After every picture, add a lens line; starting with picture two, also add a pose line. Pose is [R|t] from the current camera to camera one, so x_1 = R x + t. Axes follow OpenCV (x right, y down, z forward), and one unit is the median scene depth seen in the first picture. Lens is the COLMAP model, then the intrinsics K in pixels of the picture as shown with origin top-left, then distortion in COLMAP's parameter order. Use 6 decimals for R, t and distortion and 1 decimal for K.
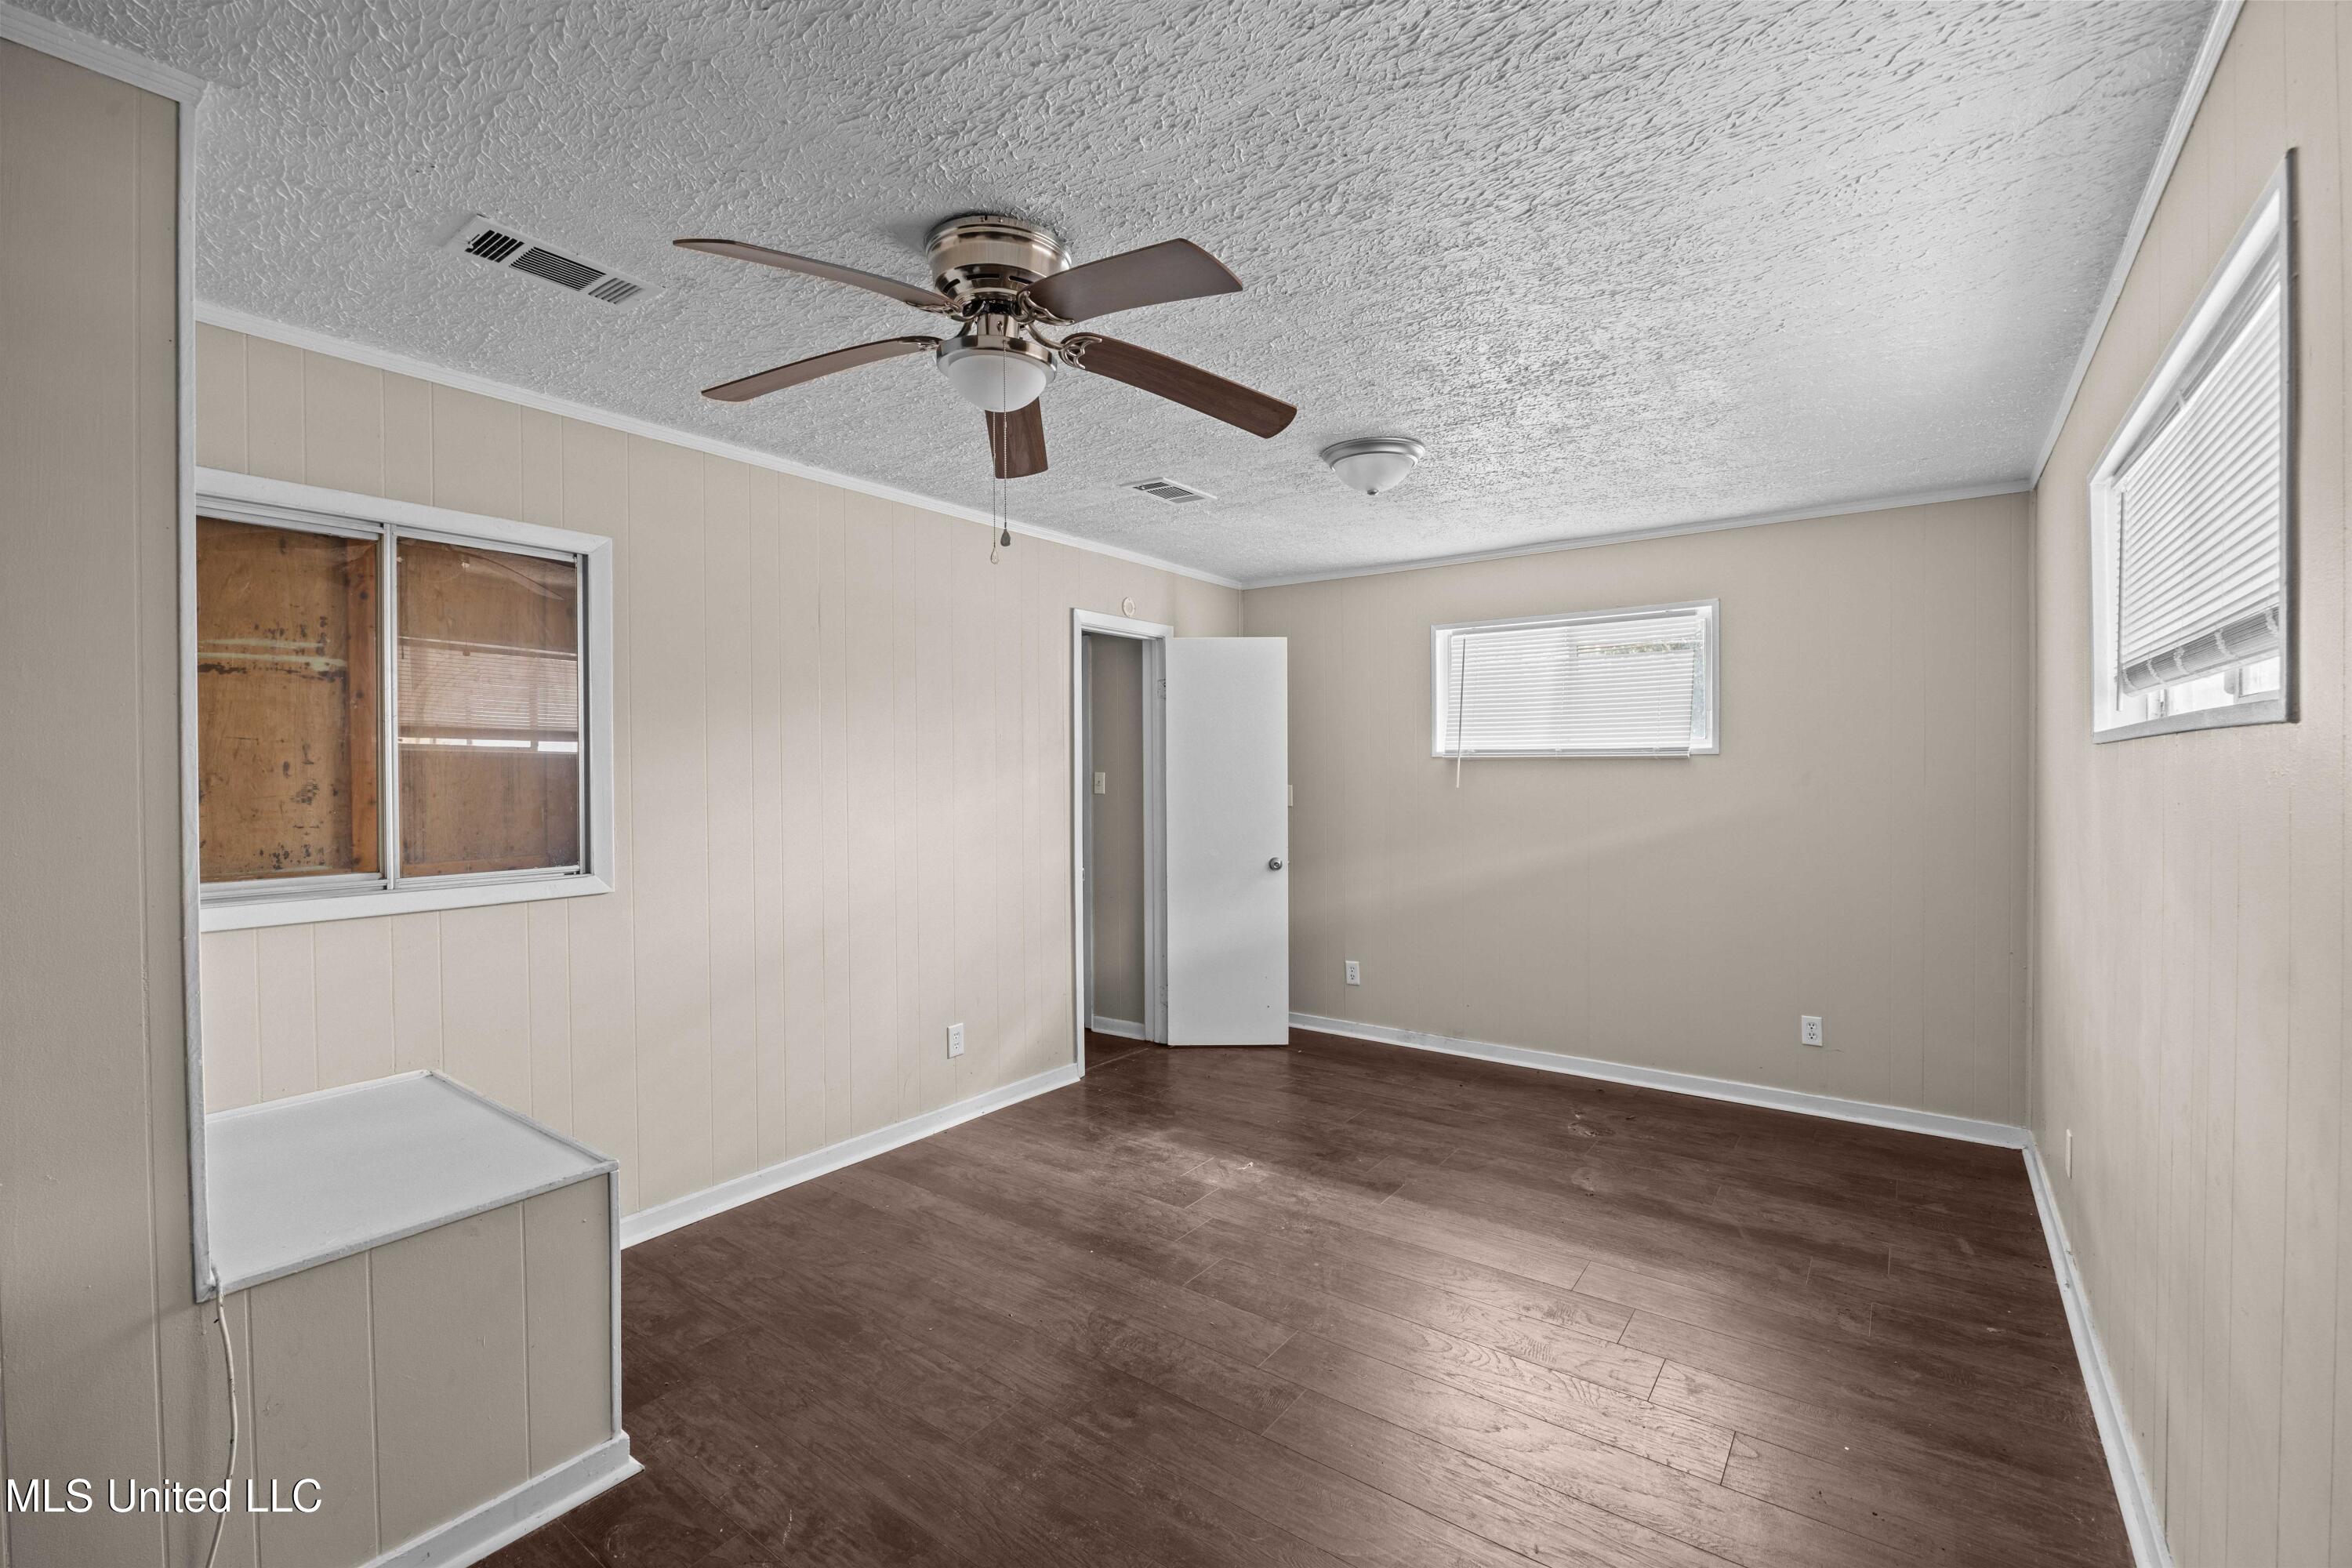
lens RADIAL K [[1014.7, 0, 1176.0], [0, 1014.7, 784.0], [0, 0, 1]] dist [-0.000226, -0.000023]
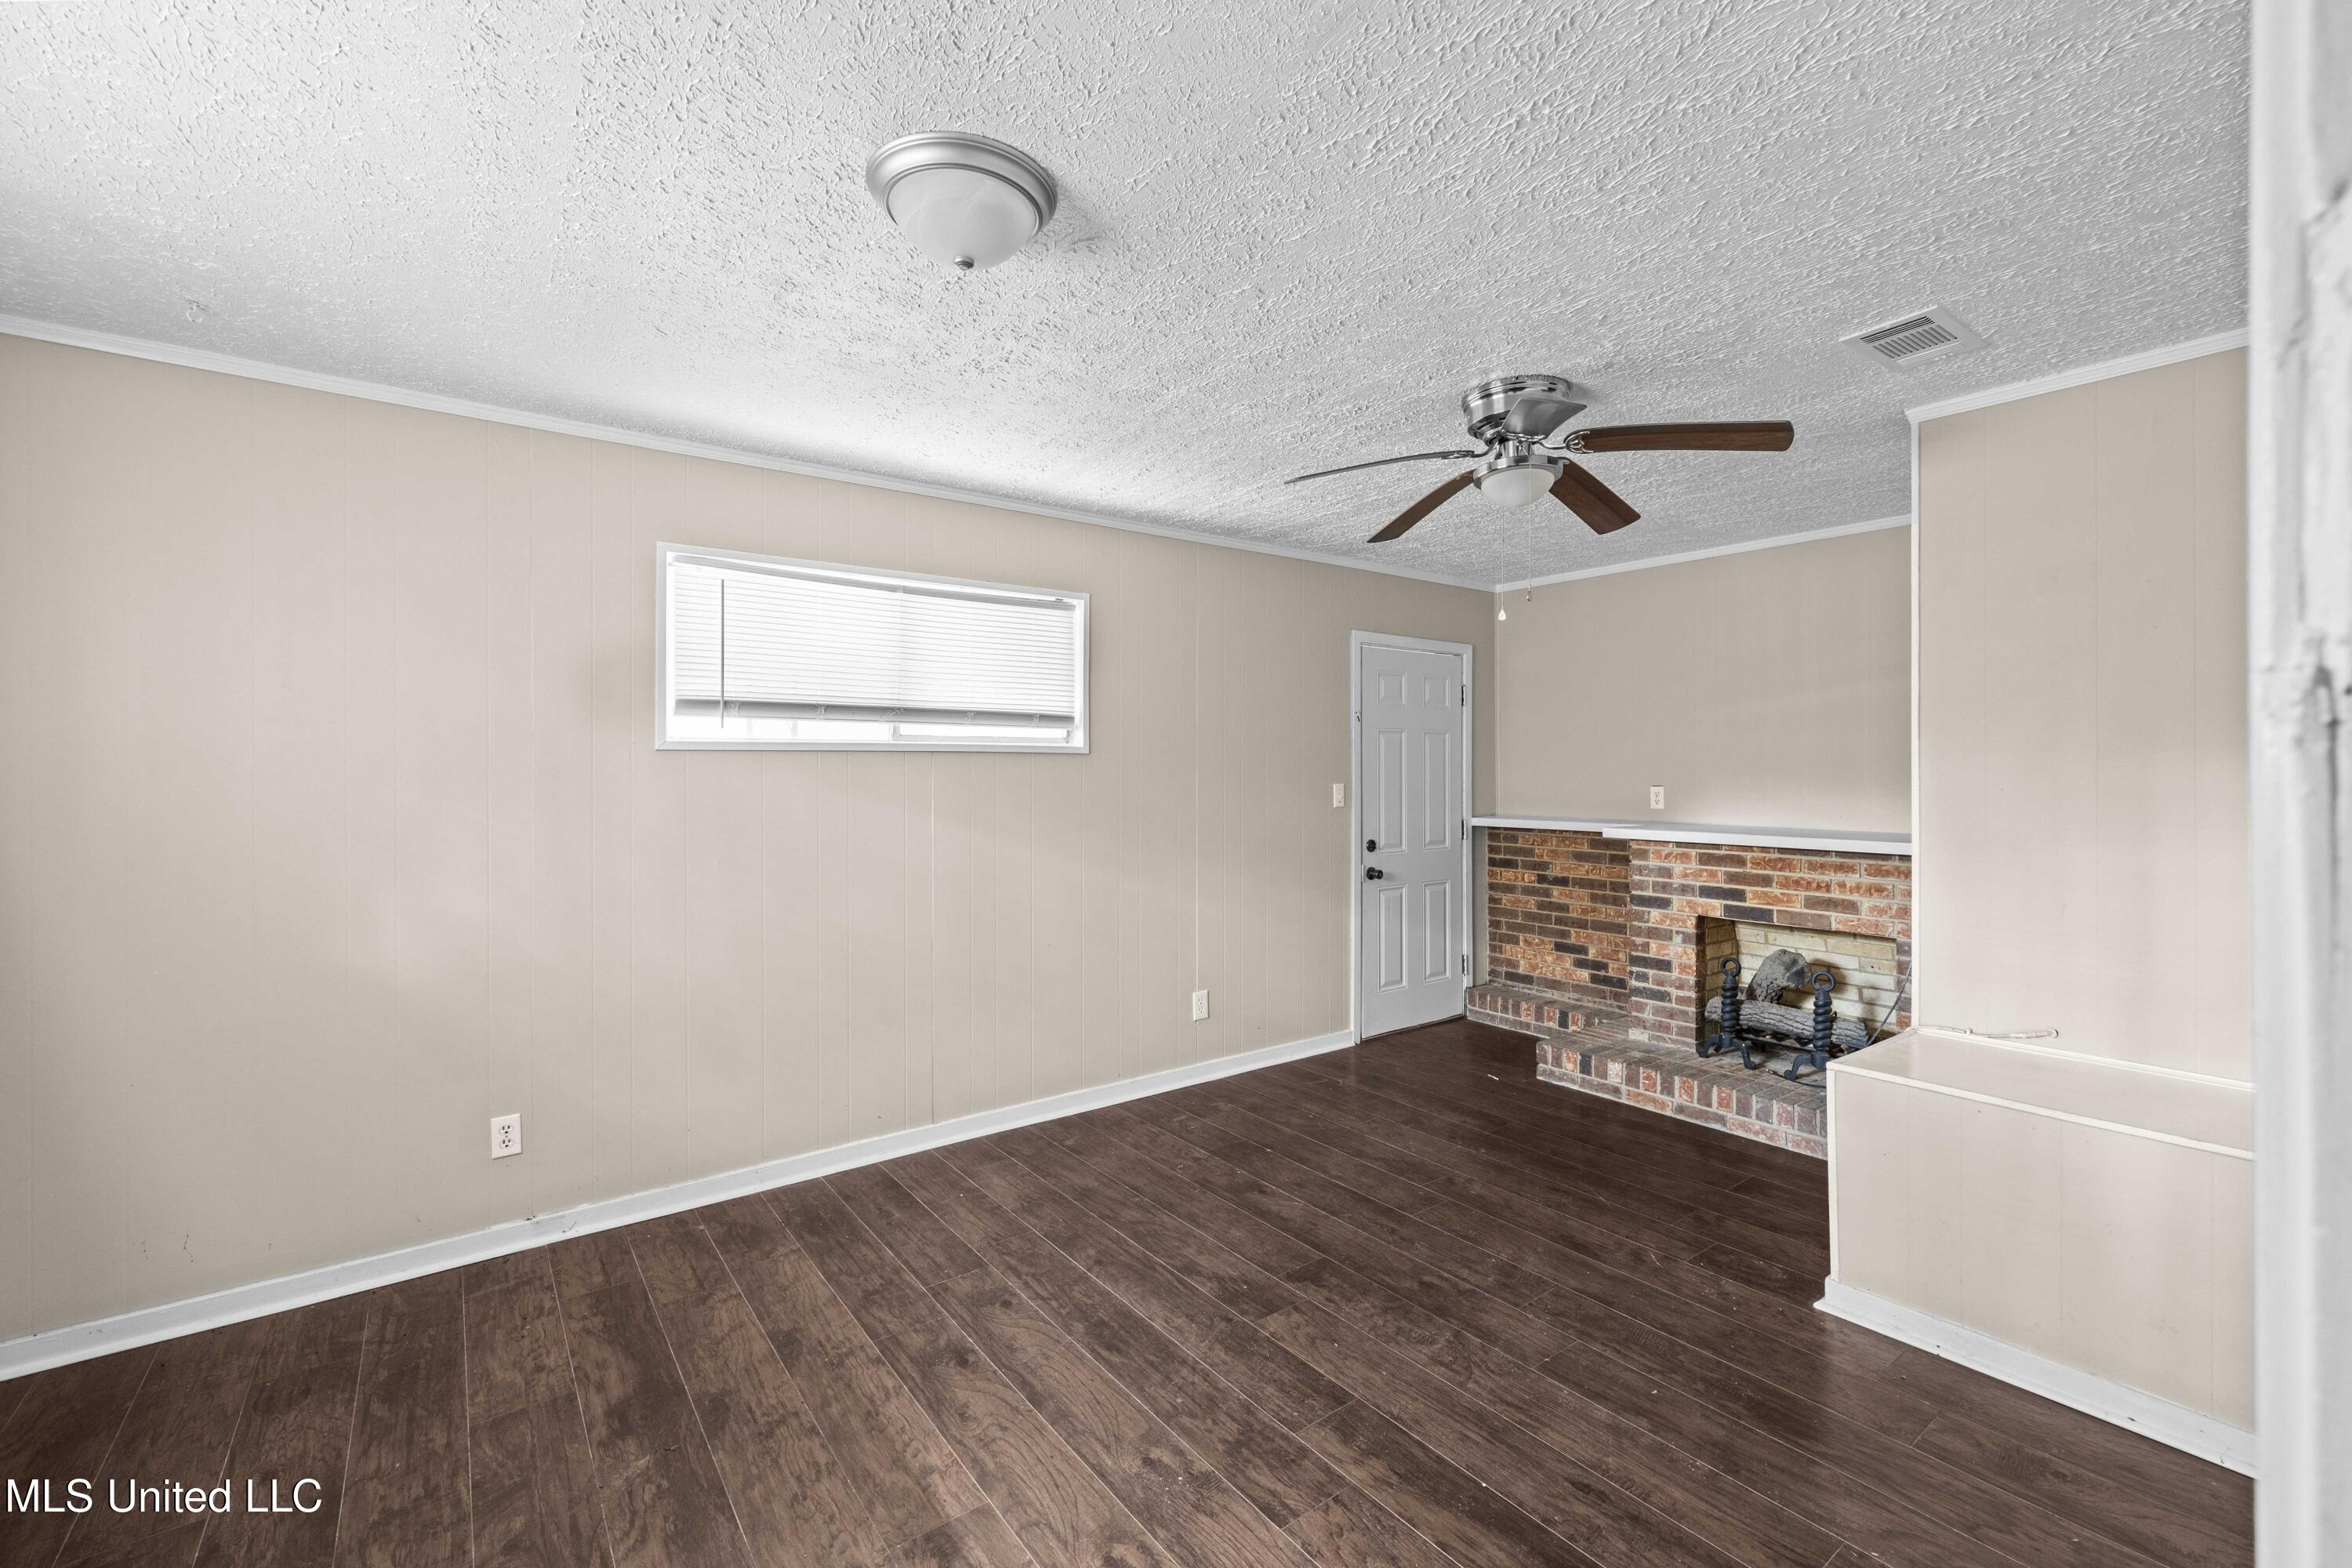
lens RADIAL K [[953.4, 0, 1177.5], [0, 953.4, 775.5], [0, 0, 1]] dist [0.002969, 0.000290]
pose [[-0.955437, 0.005690, 0.295139, -0.087991], [0.013486, 0.999612, 0.024388, -0.029616], [-0.294886, 0.027281, -0.955143, 1.838958]]
